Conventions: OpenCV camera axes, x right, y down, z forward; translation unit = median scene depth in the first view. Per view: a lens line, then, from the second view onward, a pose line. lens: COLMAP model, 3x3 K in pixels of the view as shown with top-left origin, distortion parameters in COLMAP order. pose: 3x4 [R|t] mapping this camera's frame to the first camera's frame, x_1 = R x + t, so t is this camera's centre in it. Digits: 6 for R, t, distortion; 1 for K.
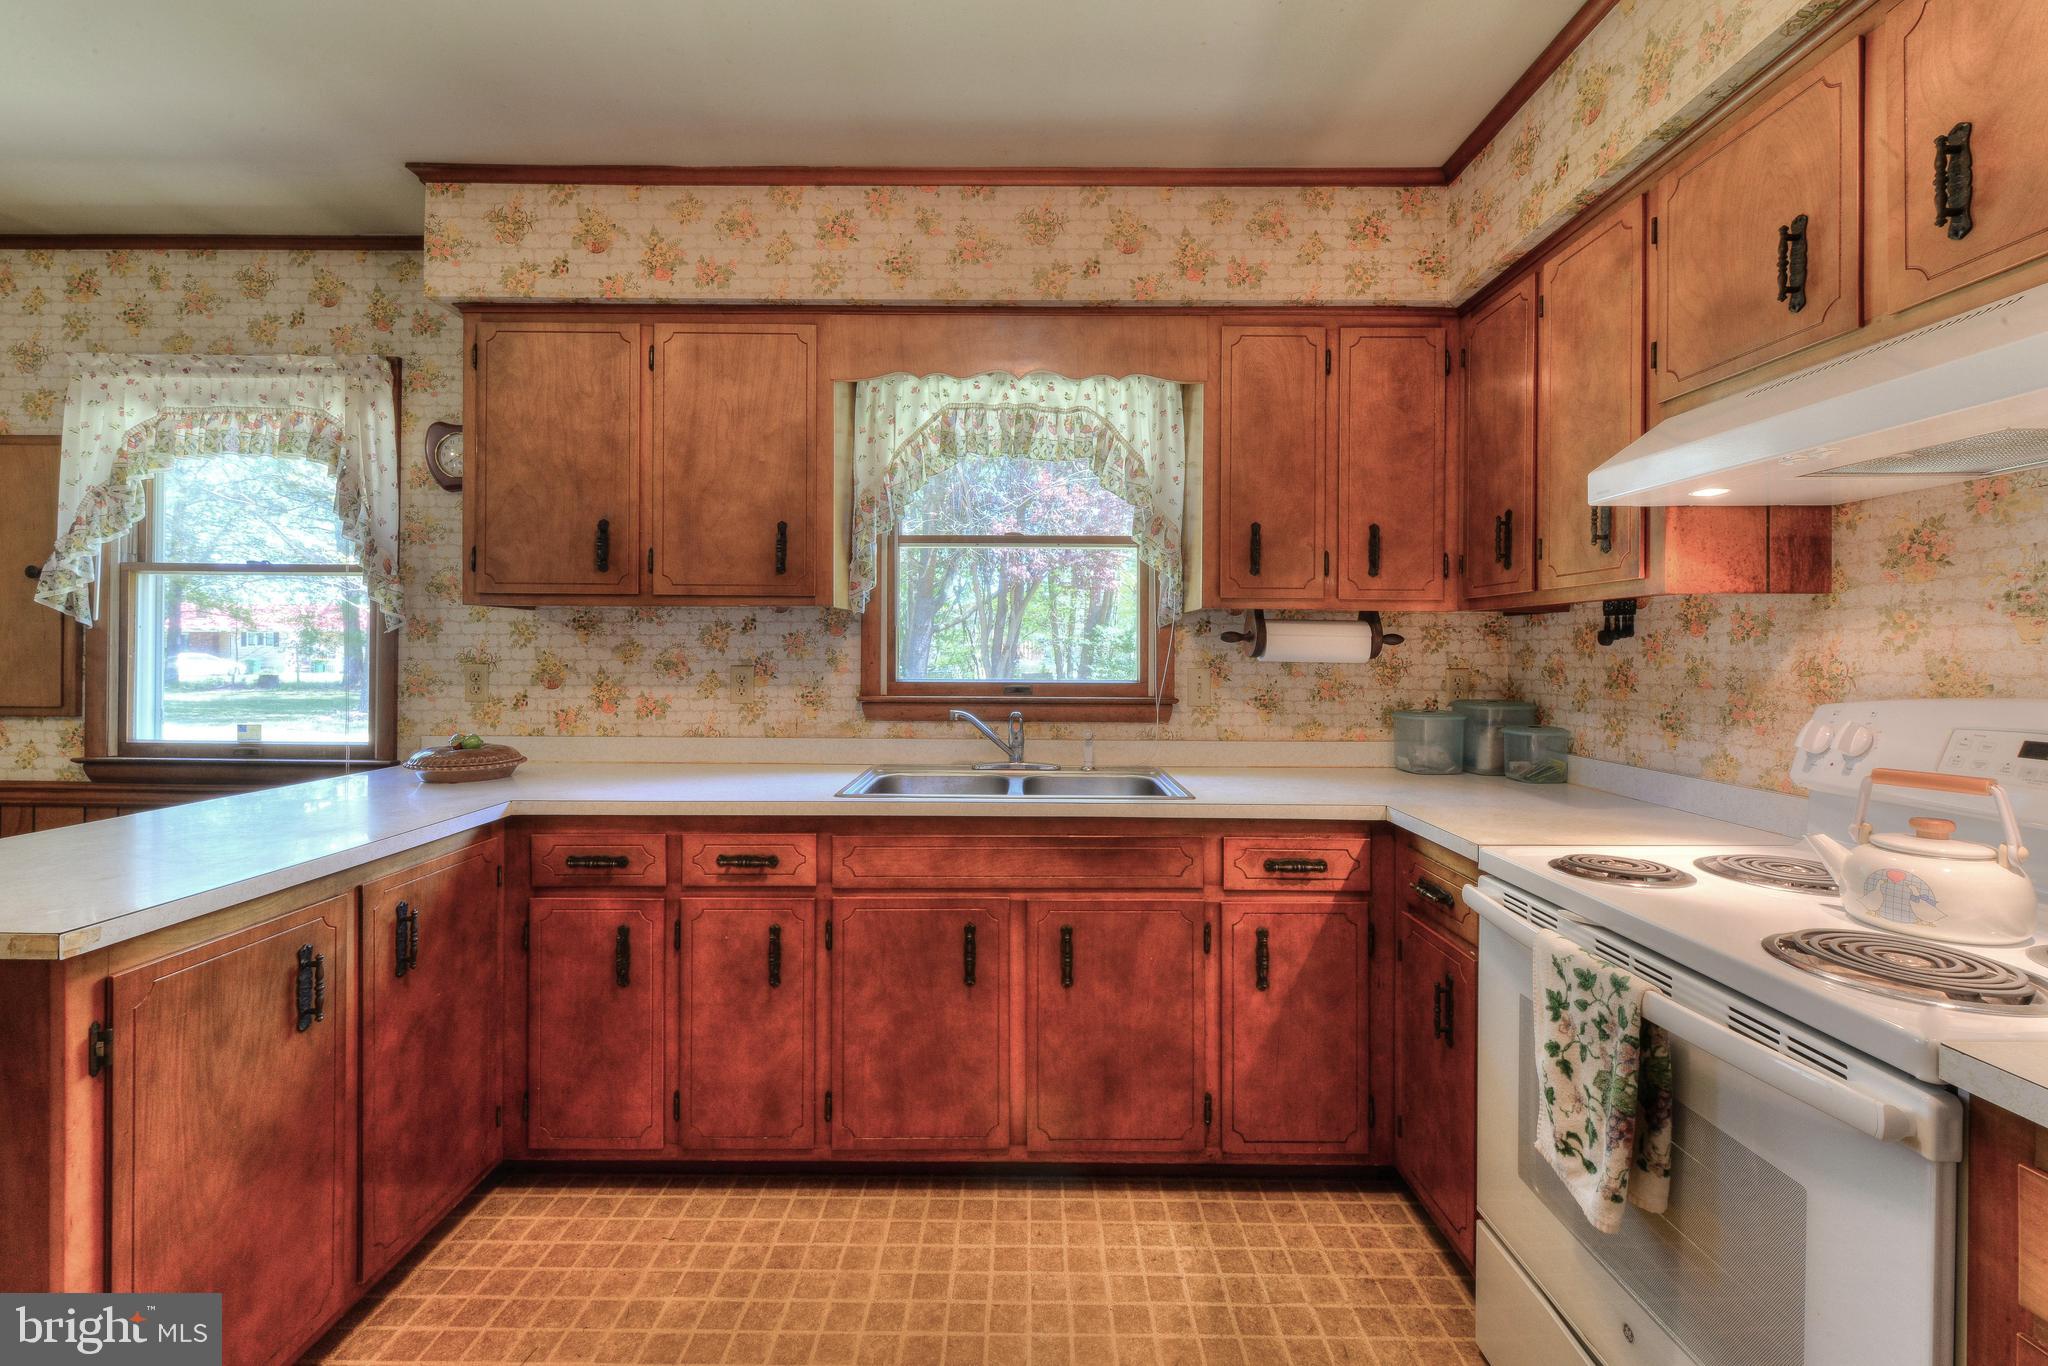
lens RADIAL K [[863.0, 0, 1006.6], [0, 863.0, 653.0], [0, 0, 1]] dist [-0.000459, -0.000773]
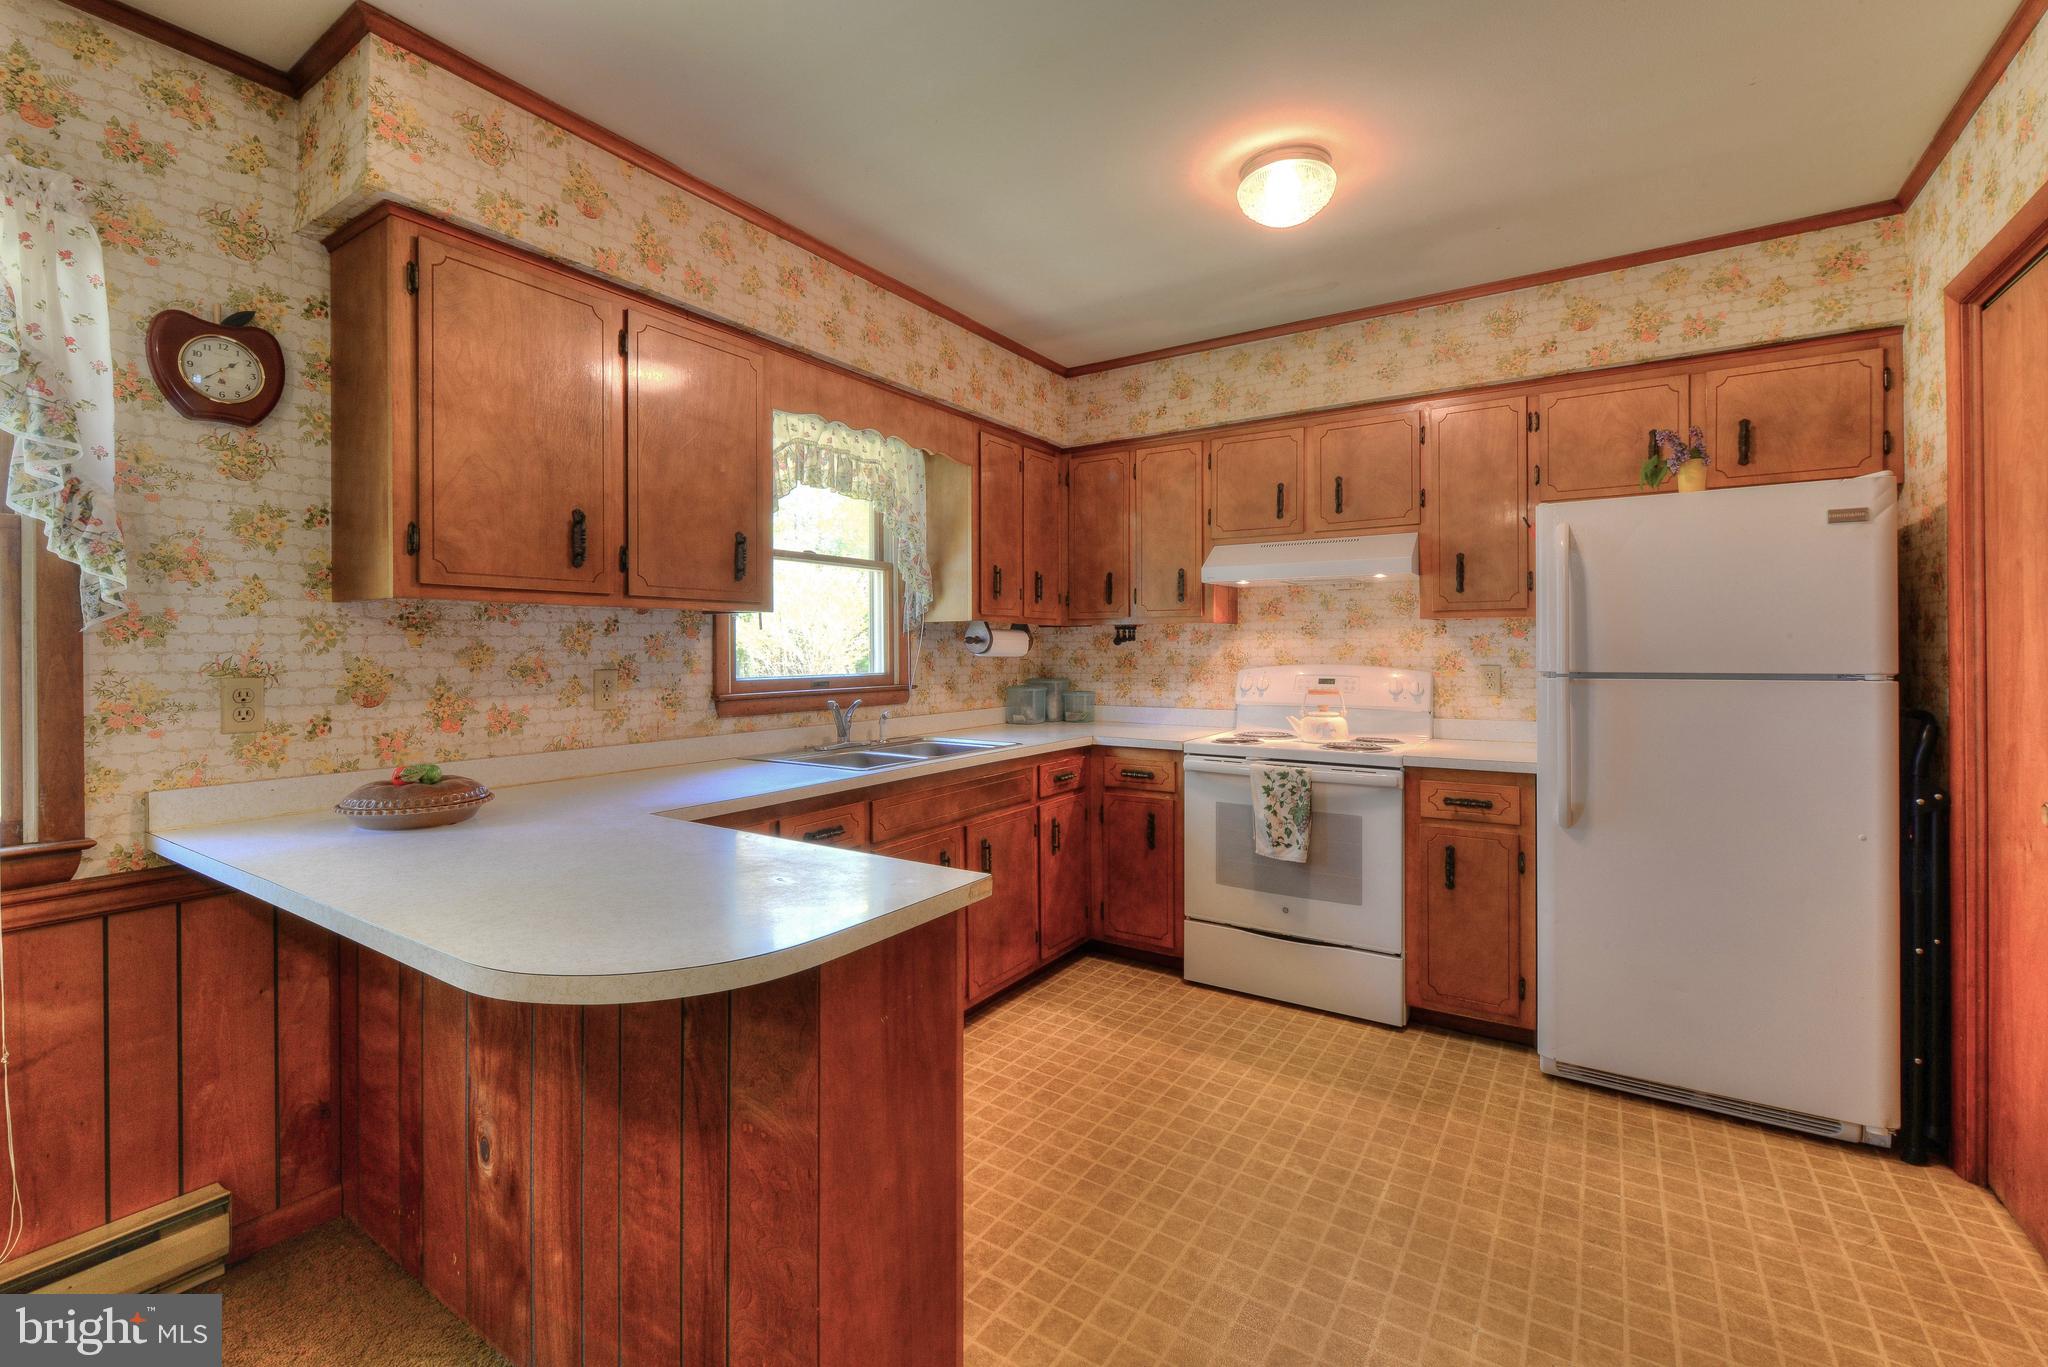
lens RADIAL K [[905.6, 0, 1032.4], [0, 905.6, 652.5], [0, 0, 1]] dist [-0.005752, -0.001724]
pose [[0.528449, -0.011073, 0.848893, -1.015689], [0.006968, 0.999938, 0.008705, -0.010488], [-0.848936, 0.001315, 0.528493, 0.099976]]
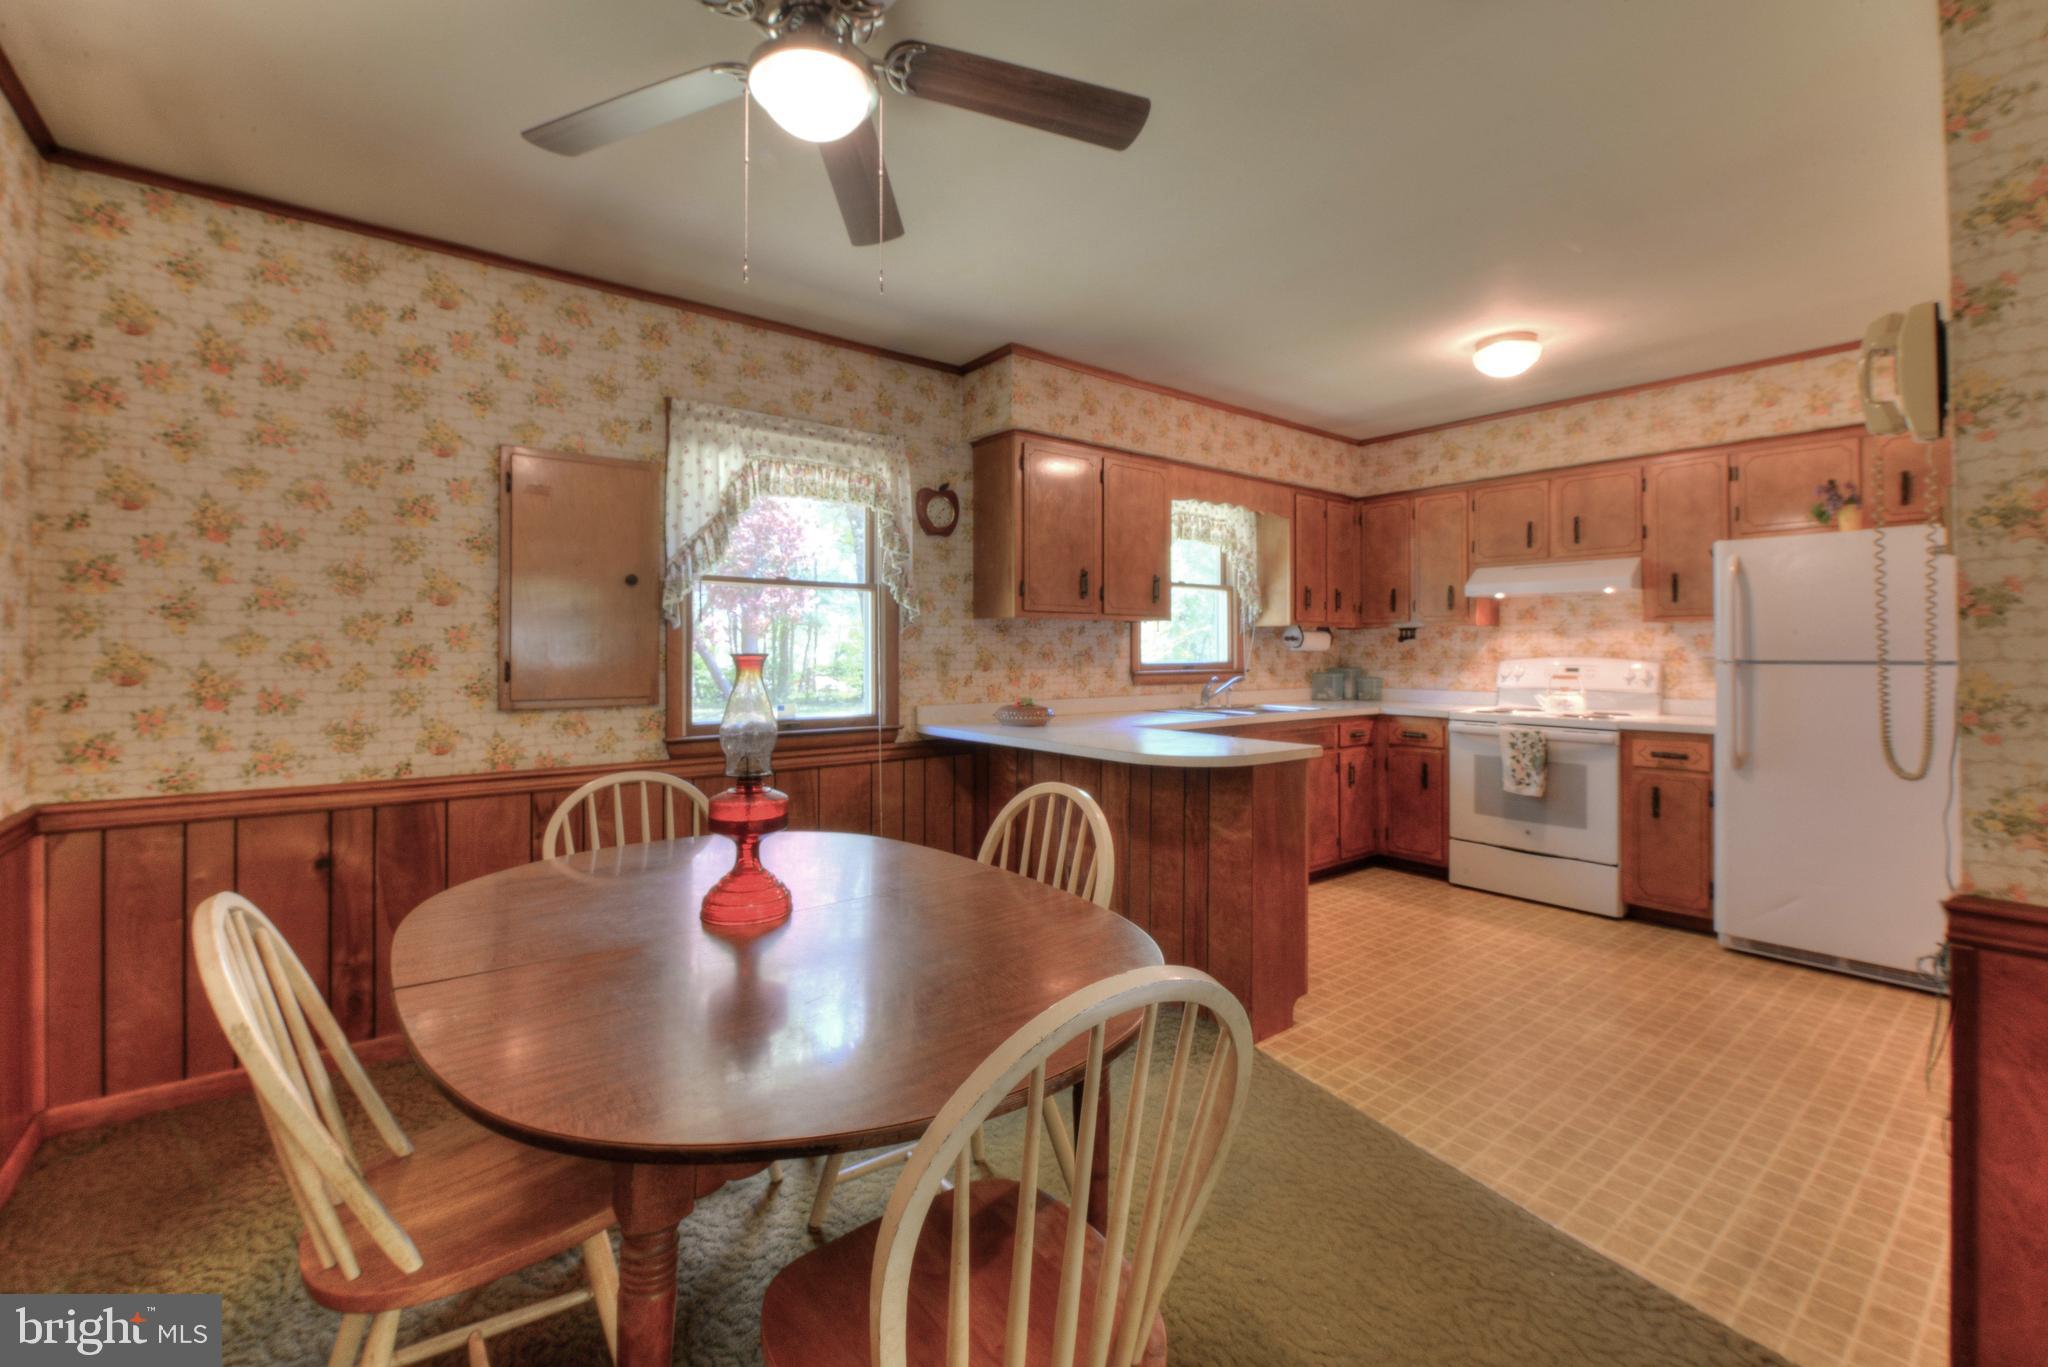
lens RADIAL K [[905.6, 0, 1012.4], [0, 905.6, 644.5], [0, 0, 1]] dist [-0.005752, -0.001724]
pose [[0.773984, -0.002266, 0.633201, -1.701219], [0.005161, 0.999983, -0.002730, -0.001552], [-0.633184, 0.005381, 0.773983, -0.290511]]
